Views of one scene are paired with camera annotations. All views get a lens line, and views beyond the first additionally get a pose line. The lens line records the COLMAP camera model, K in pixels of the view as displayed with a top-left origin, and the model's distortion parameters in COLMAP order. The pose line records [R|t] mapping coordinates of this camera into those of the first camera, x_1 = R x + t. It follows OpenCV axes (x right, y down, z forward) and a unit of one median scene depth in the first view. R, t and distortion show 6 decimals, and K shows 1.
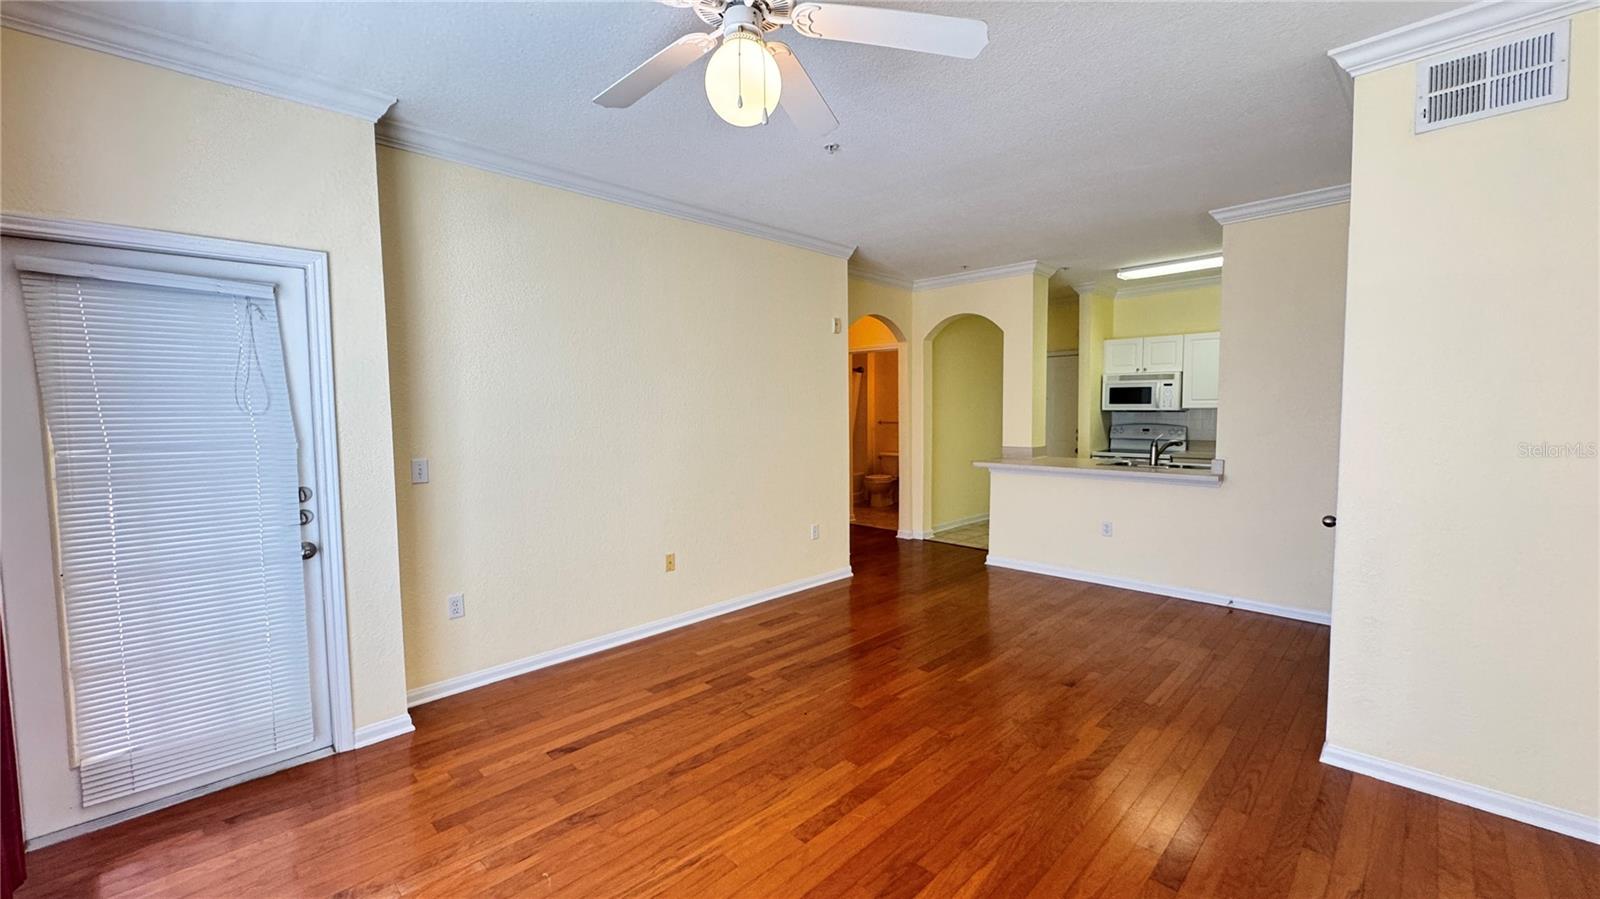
lens RADIAL K [[638.6, 0, 800.6], [0, 638.6, 441.8], [0, 0, 1]] dist [-0.002130, 0.000548]
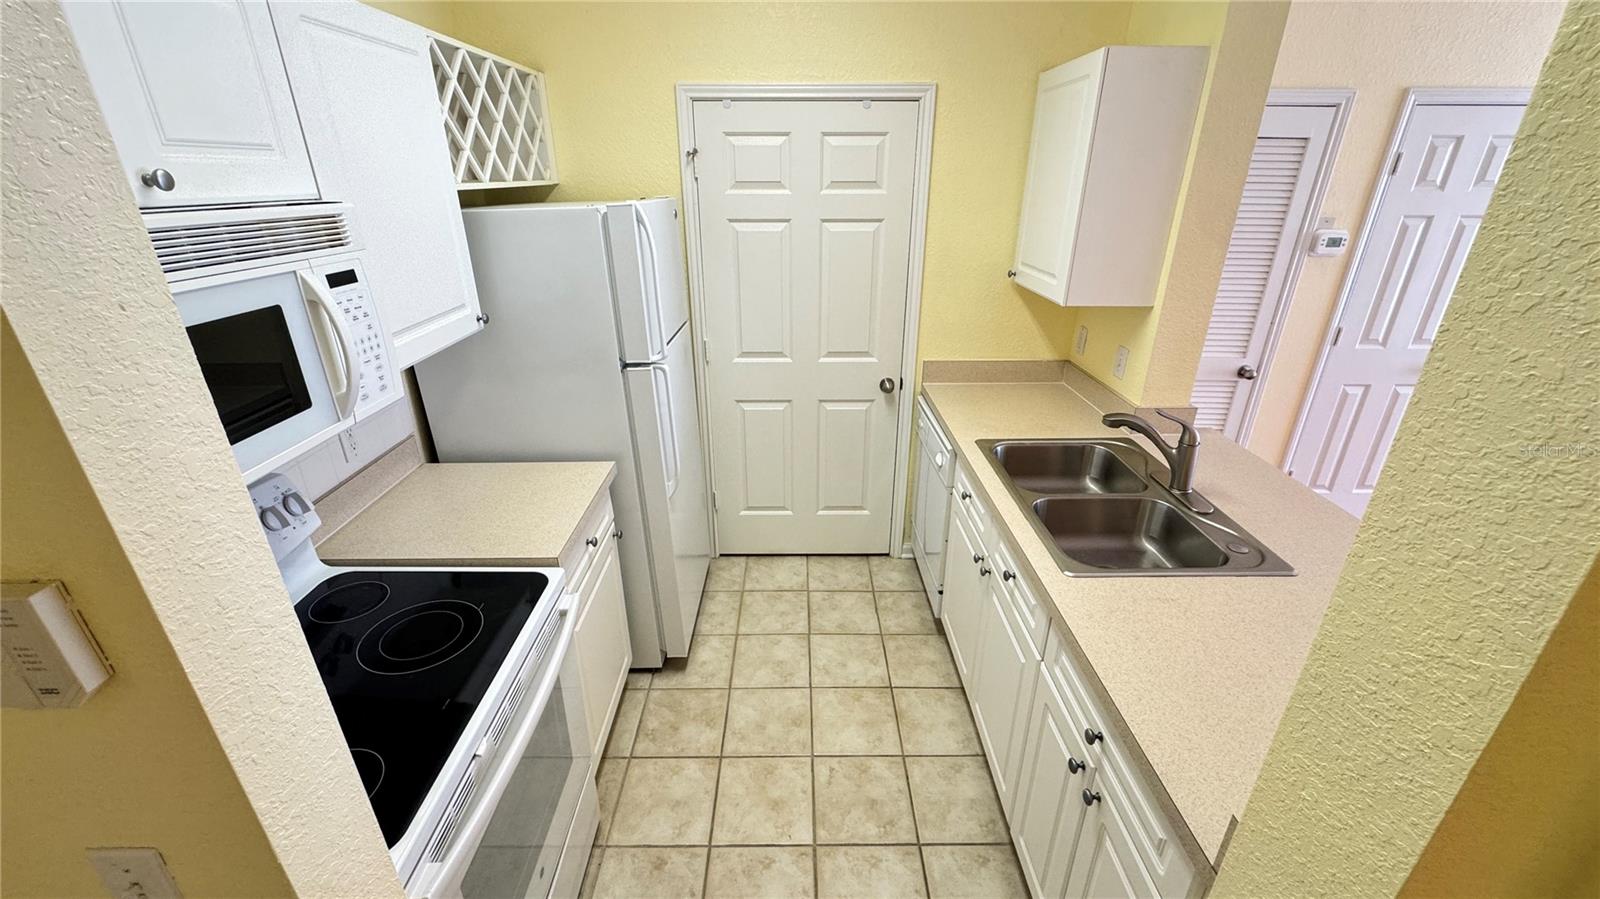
lens RADIAL K [[638.6, 0, 798.5], [0, 638.6, 446.8], [0, 0, 1]] dist [-0.002130, 0.000548]
pose [[-0.710373, -0.271444, 0.649375, 0.578909], [0.044469, 0.903484, 0.426309, -0.192232], [-0.702419, 0.331716, -0.629739, 1.699589]]
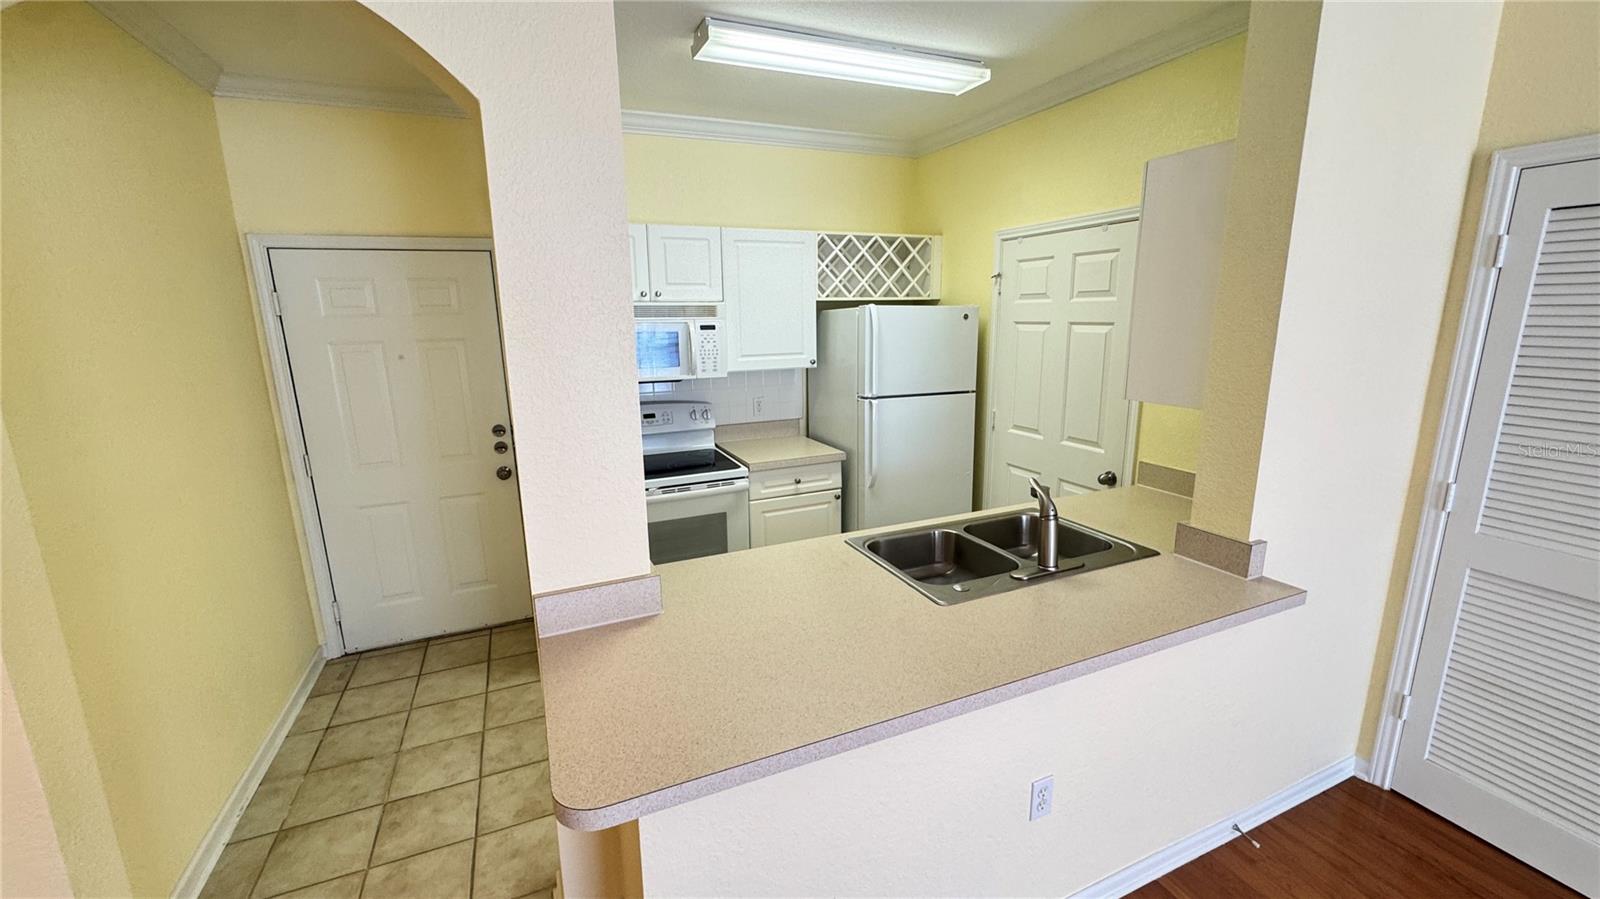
lens RADIAL K [[638.6, 0, 801.8], [0, 638.6, 446.0], [0, 0, 1]] dist [-0.002130, 0.000548]
pose [[0.363125, -0.186874, 0.912808, 0.204420], [0.063140, 0.982364, 0.175995, -0.133201], [-0.929599, -0.006273, 0.368520, 1.217745]]
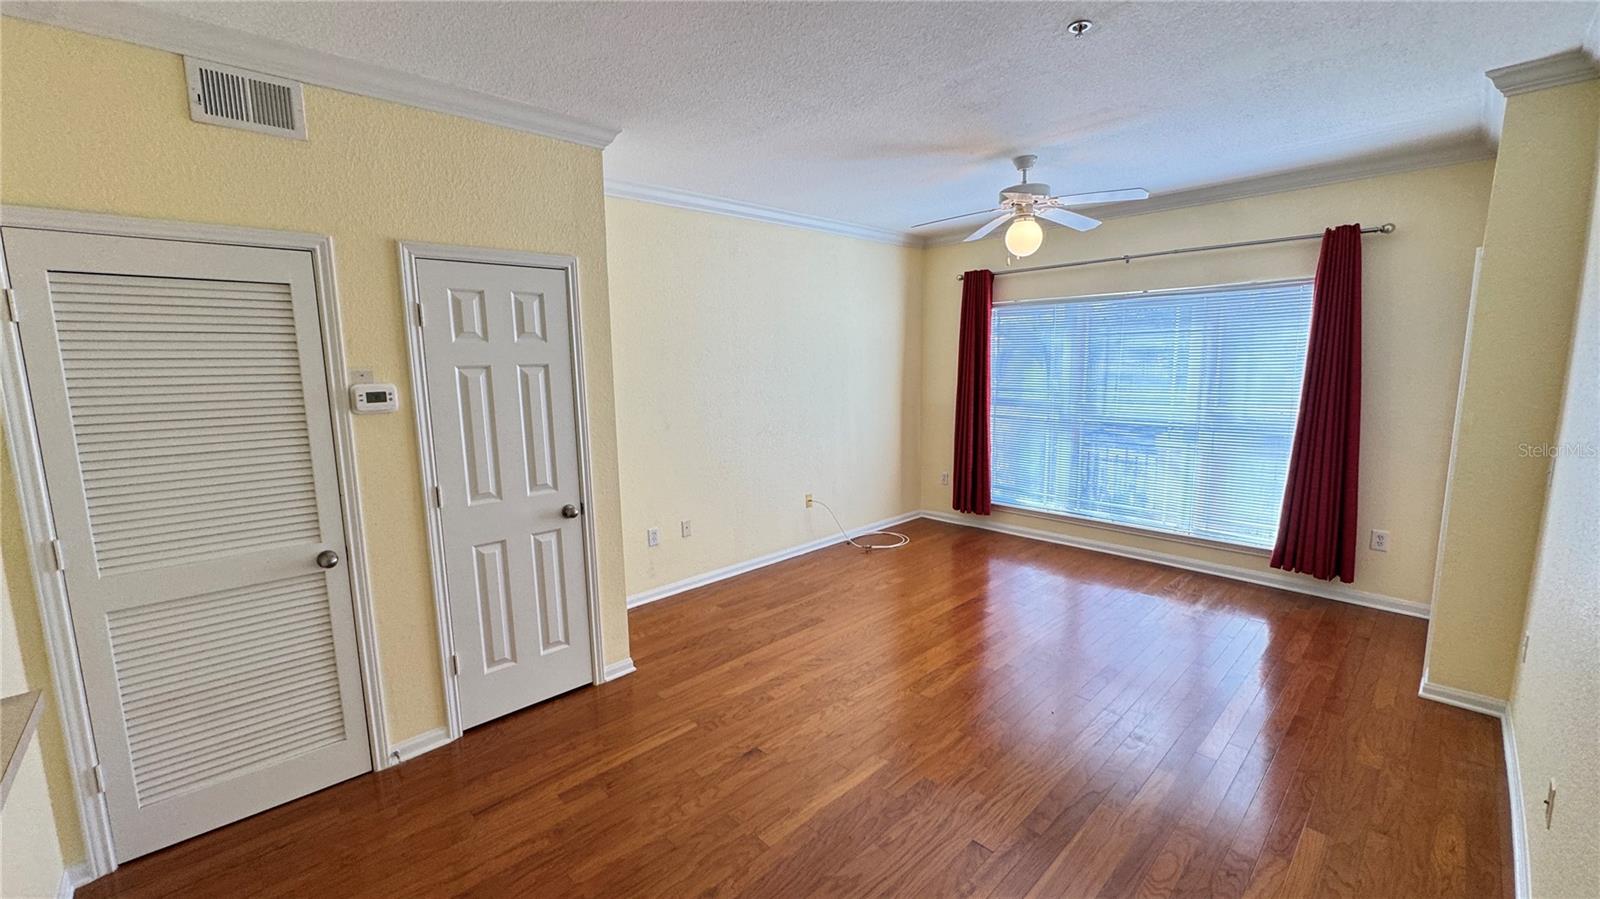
lens RADIAL K [[638.6, 0, 801.1], [0, 638.6, 447.4], [0, 0, 1]] dist [-0.002130, 0.000548]
pose [[-0.999368, 0.025477, 0.024803, 0.259489], [0.029861, 0.980045, 0.196520, -0.131916], [-0.019301, 0.197137, -0.980186, 1.376268]]
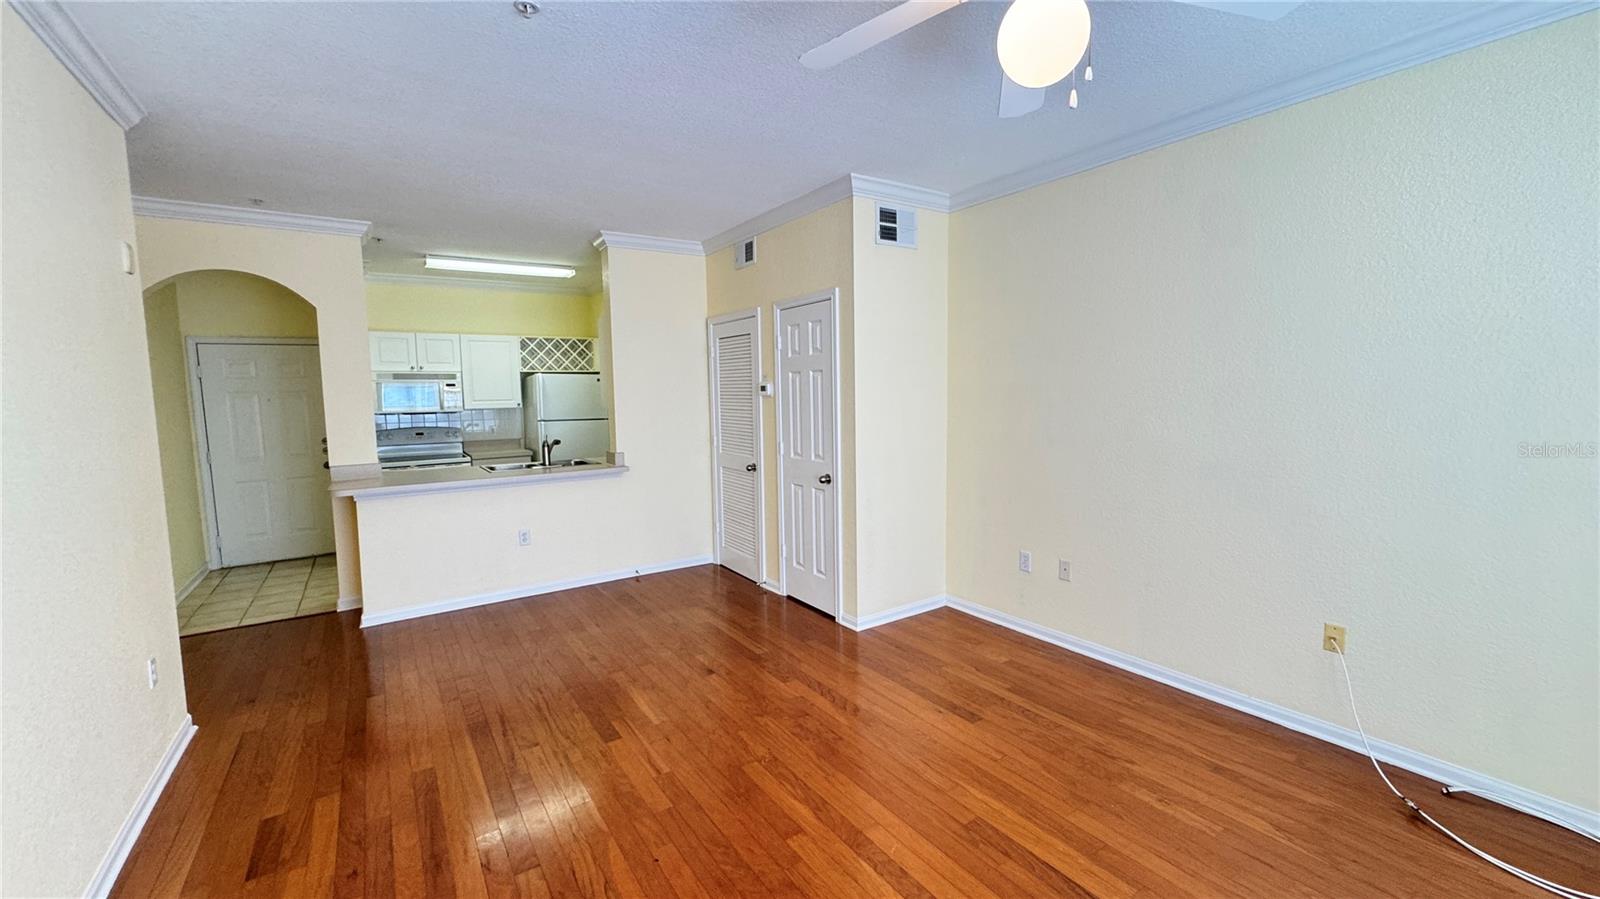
lens RADIAL K [[638.6, 0, 797.7], [0, 638.6, 445.6], [0, 0, 1]] dist [-0.002130, 0.000548]
pose [[0.191564, -0.077507, 0.978415, -0.439540], [0.071094, 0.995354, 0.064929, -0.039599], [-0.978902, 0.057122, 0.196184, 0.503344]]
